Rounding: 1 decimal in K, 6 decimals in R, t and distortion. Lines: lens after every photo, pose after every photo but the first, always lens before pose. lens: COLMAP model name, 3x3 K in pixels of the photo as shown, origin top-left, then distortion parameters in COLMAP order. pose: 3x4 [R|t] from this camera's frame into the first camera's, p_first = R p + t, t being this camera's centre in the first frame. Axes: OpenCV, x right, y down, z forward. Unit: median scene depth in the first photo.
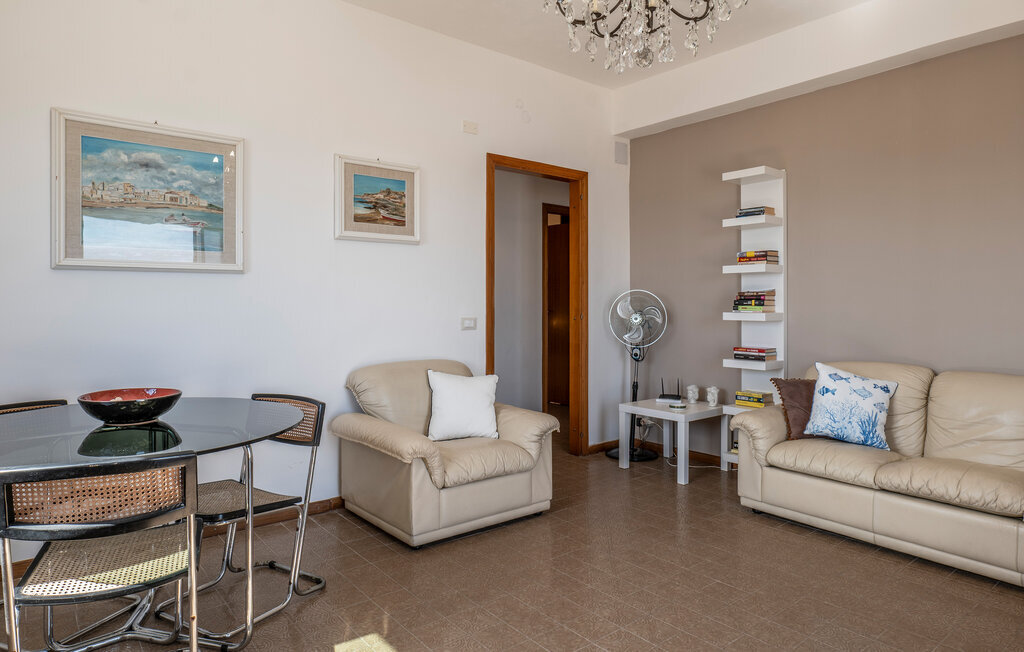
lens RADIAL K [[613.1, 0, 516.8], [0, 613.1, 316.9], [0, 0, 1]] dist [-0.027341, 0.015190]
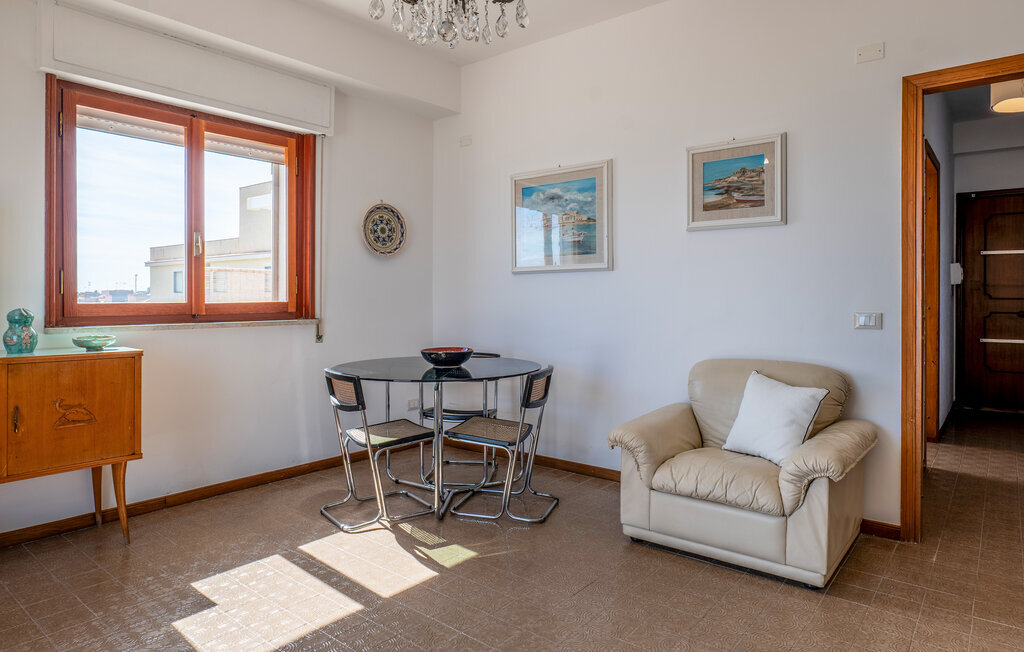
lens RADIAL K [[613.1, 0, 504.9], [0, 613.1, 310.3], [0, 0, 1]] dist [-0.027341, 0.015190]
pose [[0.211572, 0.022080, -0.977113, 0.638574], [-0.014762, 0.999703, 0.019394, -0.010776], [0.977251, 0.010321, 0.211836, 0.486391]]
